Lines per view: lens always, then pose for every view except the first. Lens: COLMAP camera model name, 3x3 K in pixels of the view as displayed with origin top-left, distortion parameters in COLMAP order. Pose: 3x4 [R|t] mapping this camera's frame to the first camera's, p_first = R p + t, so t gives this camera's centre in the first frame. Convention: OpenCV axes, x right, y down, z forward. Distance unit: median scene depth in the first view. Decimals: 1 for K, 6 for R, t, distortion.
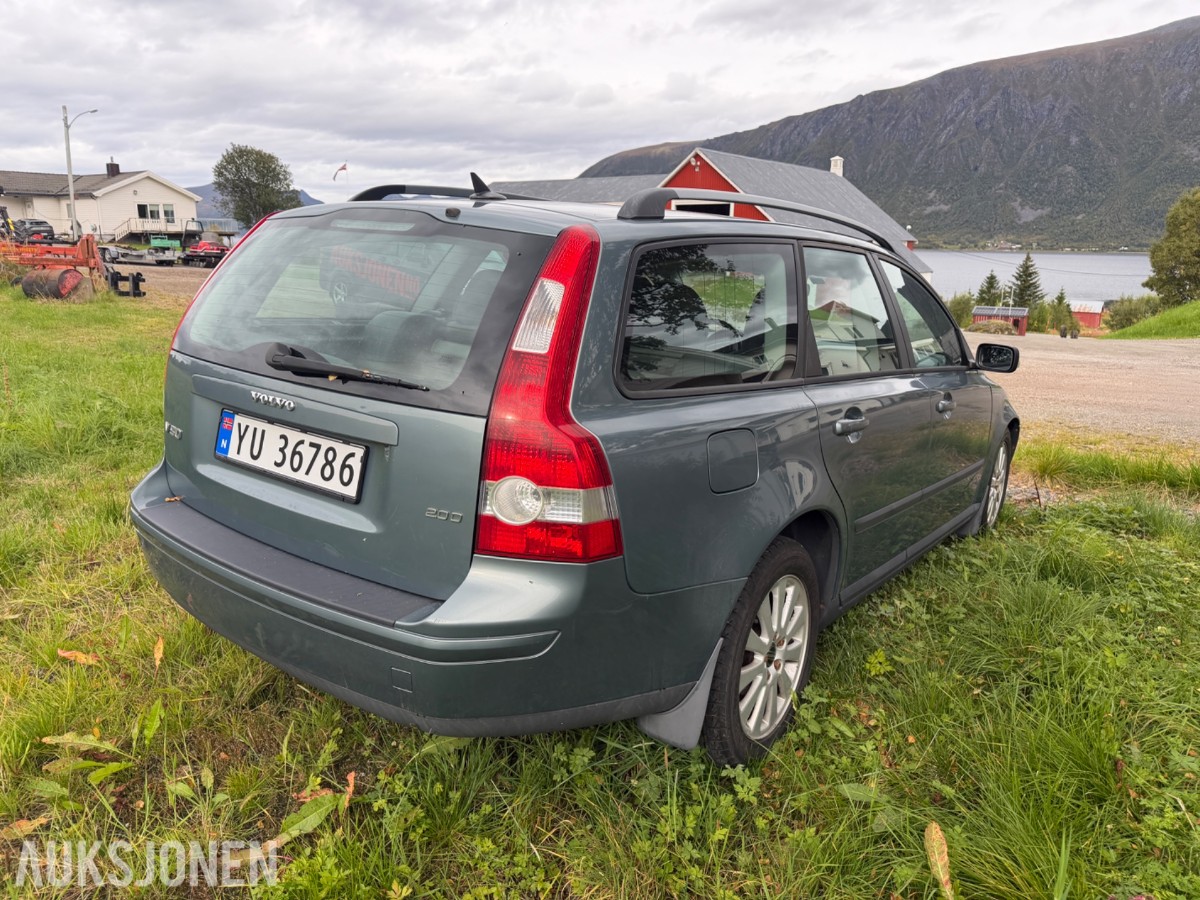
lens RADIAL K [[905.2, 0, 613.8], [0, 905.2, 451.0], [0, 0, 1]] dist [0.054194, -0.063504]
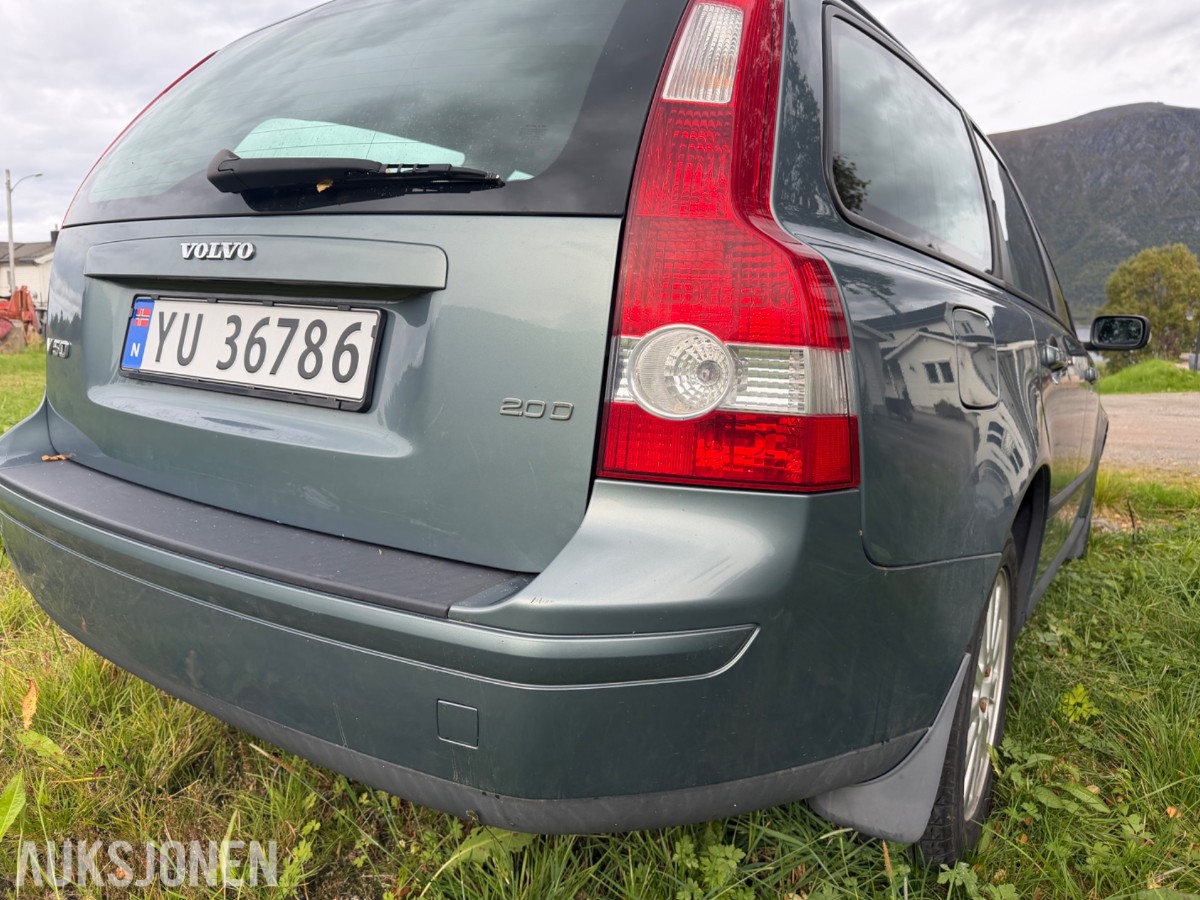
lens RADIAL K [[912.4, 0, 611.7], [0, 912.4, 447.7], [0, 0, 1]] dist [0.000853, -0.001221]
pose [[0.998672, -0.008287, 0.050844, -0.138445], [0.012521, 0.996426, -0.083531, 0.113027], [-0.049970, 0.084057, 0.995207, 0.377787]]
